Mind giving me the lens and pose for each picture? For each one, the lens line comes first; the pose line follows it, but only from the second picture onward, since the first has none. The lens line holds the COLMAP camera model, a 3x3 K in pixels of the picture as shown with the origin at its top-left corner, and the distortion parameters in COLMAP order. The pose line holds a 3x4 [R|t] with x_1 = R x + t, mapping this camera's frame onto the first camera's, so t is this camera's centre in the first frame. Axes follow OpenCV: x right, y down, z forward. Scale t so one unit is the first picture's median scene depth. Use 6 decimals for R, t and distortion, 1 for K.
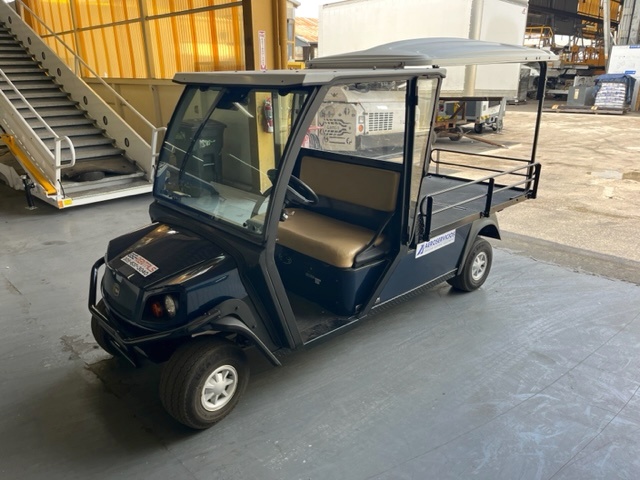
lens RADIAL K [[489.3, 0, 318.4], [0, 489.3, 241.7], [0, 0, 1]] dist [0.025045, -0.042186]
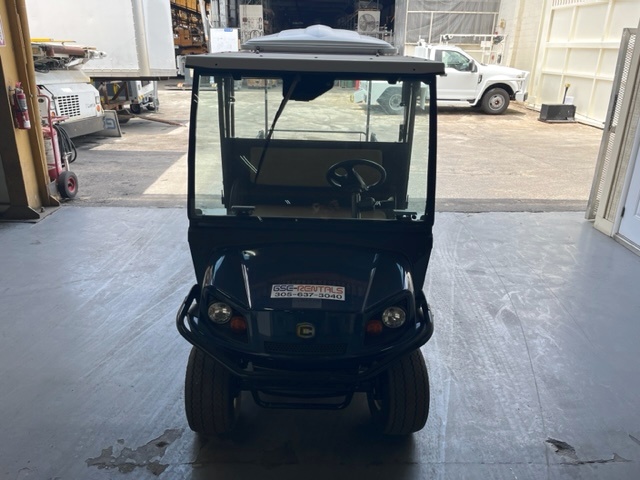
lens RADIAL K [[489.3, 0, 319.1], [0, 489.3, 239.4], [0, 0, 1]] dist [0.025045, -0.042186]
pose [[0.676163, -0.242525, 0.695691, -0.190623], [0.215983, 0.968031, 0.127544, -0.029910], [-0.704383, 0.064017, 0.706928, 0.084030]]
